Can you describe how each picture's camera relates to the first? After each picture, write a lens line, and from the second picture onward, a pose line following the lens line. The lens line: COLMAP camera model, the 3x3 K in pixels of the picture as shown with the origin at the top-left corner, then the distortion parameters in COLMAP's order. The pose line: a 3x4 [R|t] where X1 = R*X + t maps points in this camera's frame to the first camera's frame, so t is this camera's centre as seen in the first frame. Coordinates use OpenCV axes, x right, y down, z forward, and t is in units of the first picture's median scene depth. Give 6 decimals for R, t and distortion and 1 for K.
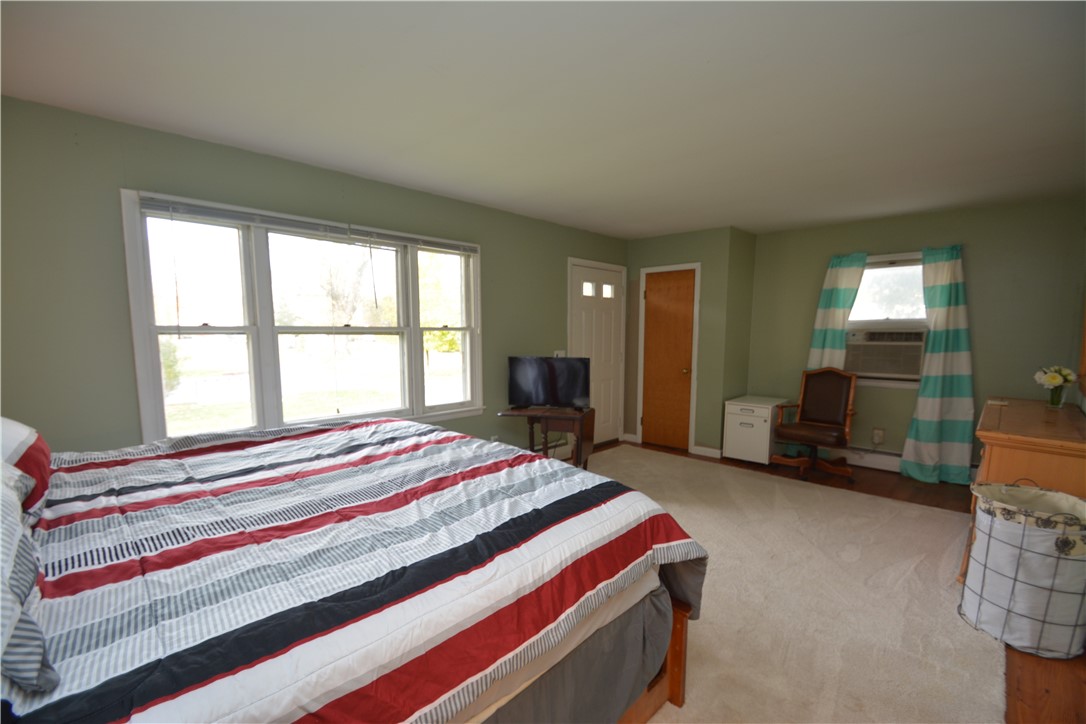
lens RADIAL K [[492.8, 0, 540.9], [0, 492.8, 386.7], [0, 0, 1]] dist [0.001686, -0.013374]
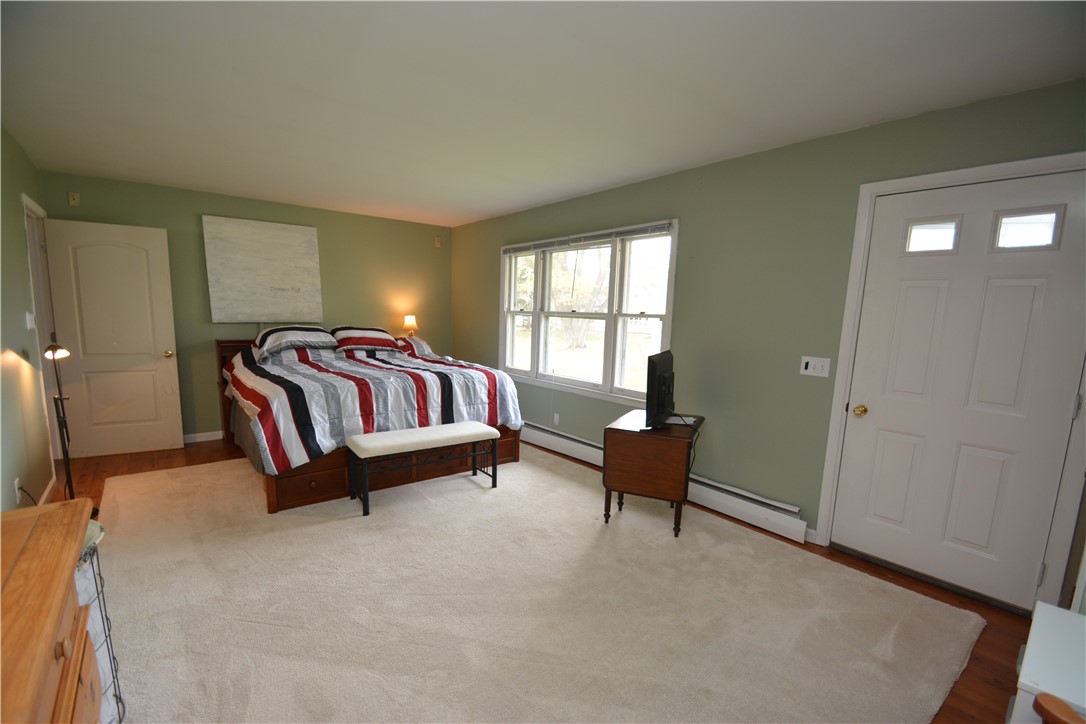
lens RADIAL K [[492.8, 0, 540.9], [0, 492.8, 386.7], [0, 0, 1]] dist [0.001686, -0.013374]
pose [[-0.144790, 0.152900, -0.977577, 0.862925], [-0.127394, 0.976885, 0.171660, -0.128357], [0.981227, 0.149392, -0.121964, 0.991578]]
